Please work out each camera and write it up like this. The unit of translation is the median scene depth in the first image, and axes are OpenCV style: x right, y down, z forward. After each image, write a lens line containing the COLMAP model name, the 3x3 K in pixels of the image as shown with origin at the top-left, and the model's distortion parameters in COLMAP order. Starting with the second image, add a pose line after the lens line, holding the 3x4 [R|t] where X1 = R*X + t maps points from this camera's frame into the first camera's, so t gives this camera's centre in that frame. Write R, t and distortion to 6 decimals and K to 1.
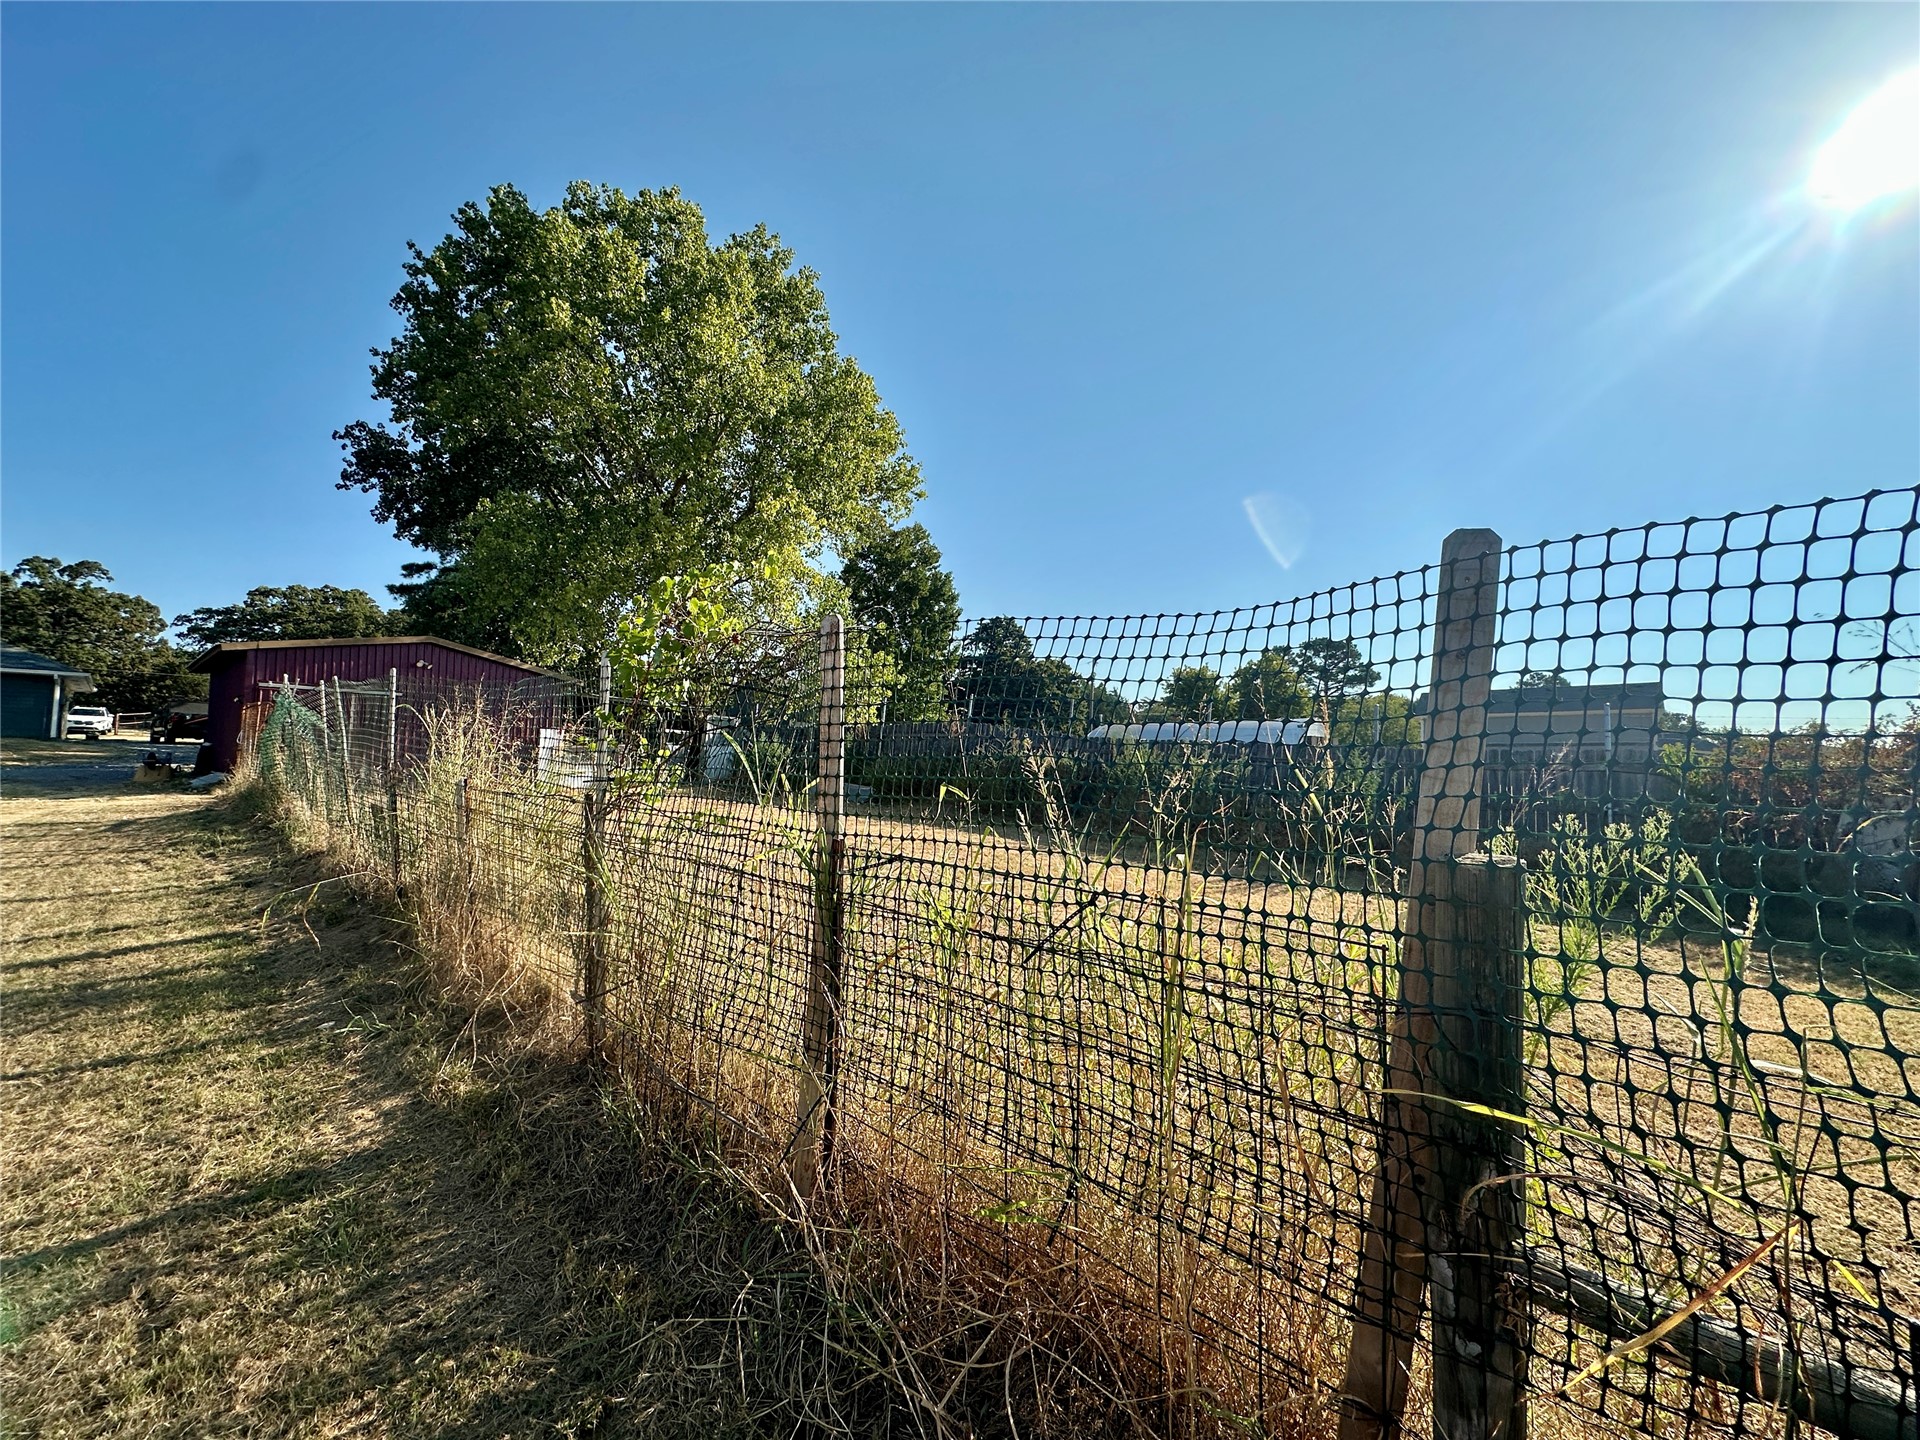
lens RADIAL K [[769.9, 0, 960.0], [0, 769.9, 720.0], [0, 0, 1]] dist [-0.003169, 0.000882]
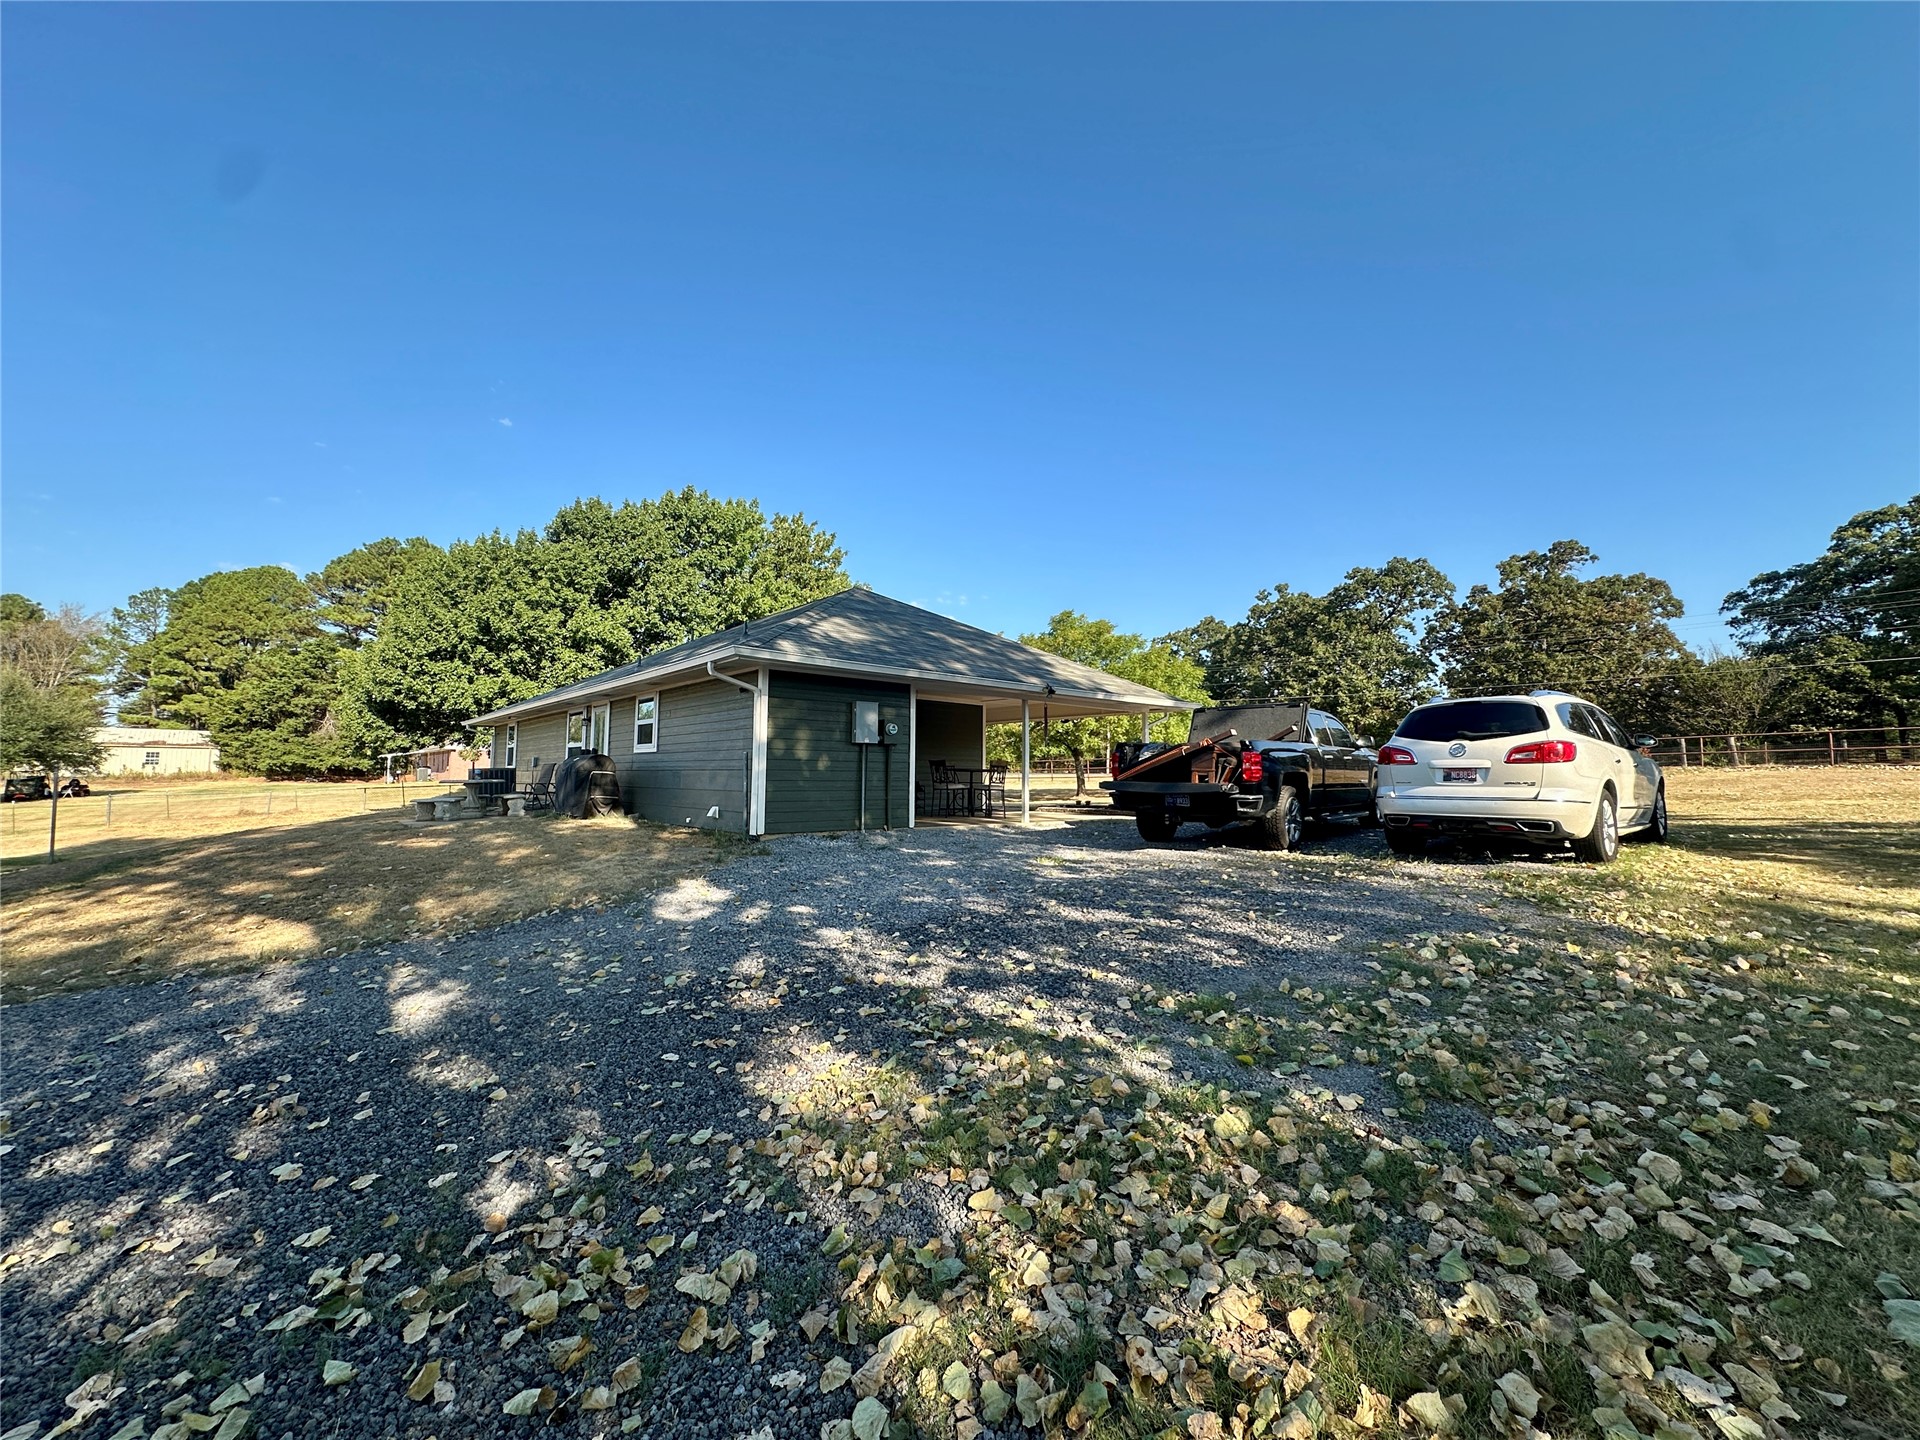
lens RADIAL K [[769.9, 0, 960.0], [0, 769.9, 720.0], [0, 0, 1]] dist [-0.003169, 0.000882]
pose [[-0.115287, -0.088326, -0.989397, -0.656439], [0.053124, 0.994065, -0.094933, 0.006203], [0.991911, -0.063505, -0.109911, 0.932845]]
